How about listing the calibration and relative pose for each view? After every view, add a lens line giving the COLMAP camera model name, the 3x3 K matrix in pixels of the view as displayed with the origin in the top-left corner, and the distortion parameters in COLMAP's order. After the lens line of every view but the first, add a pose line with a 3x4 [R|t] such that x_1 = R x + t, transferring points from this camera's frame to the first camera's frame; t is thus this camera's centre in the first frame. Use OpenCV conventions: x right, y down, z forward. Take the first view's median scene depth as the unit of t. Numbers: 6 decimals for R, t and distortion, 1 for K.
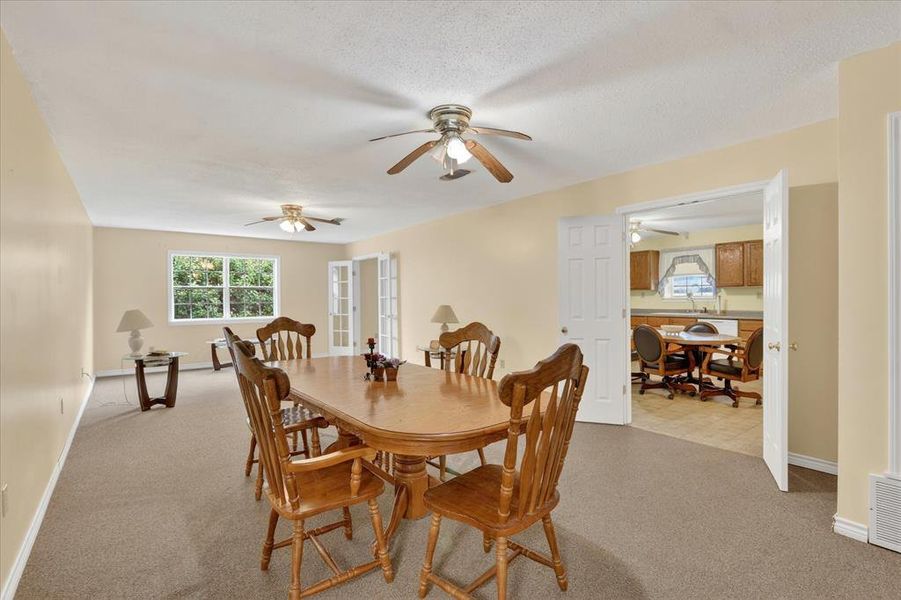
lens RADIAL K [[439.8, 0, 450.5], [0, 439.8, 300.0], [0, 0, 1]] dist [-0.030922, 0.000339]
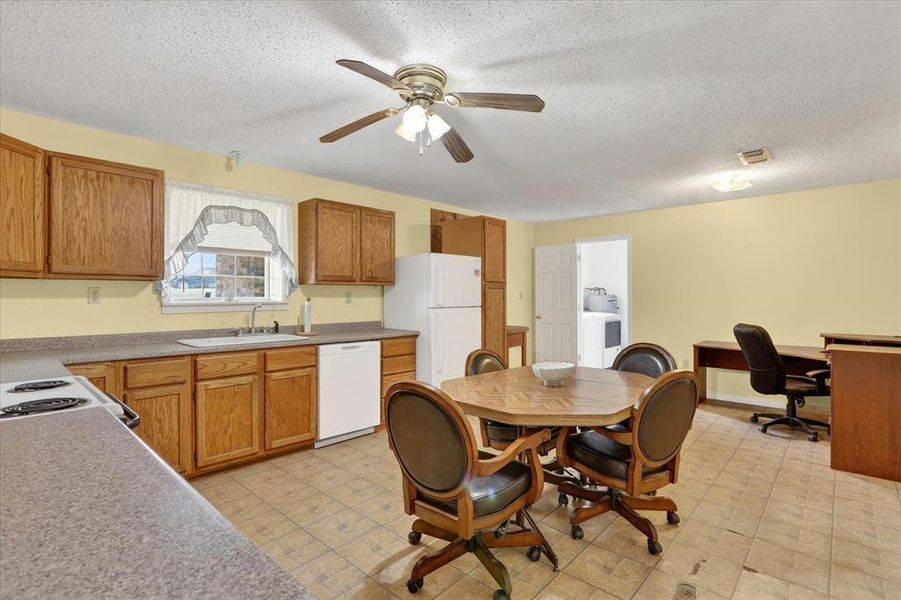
lens RADIAL K [[434.4, 0, 451.6], [0, 434.4, 294.2], [0, 0, 1]] dist [-0.013112, 0.001042]
pose [[-0.187393, 0.006565, 0.982263, 0.067277], [0.002686, 0.999977, -0.006171, -0.009894], [-0.982281, 0.001482, -0.187407, 0.902047]]
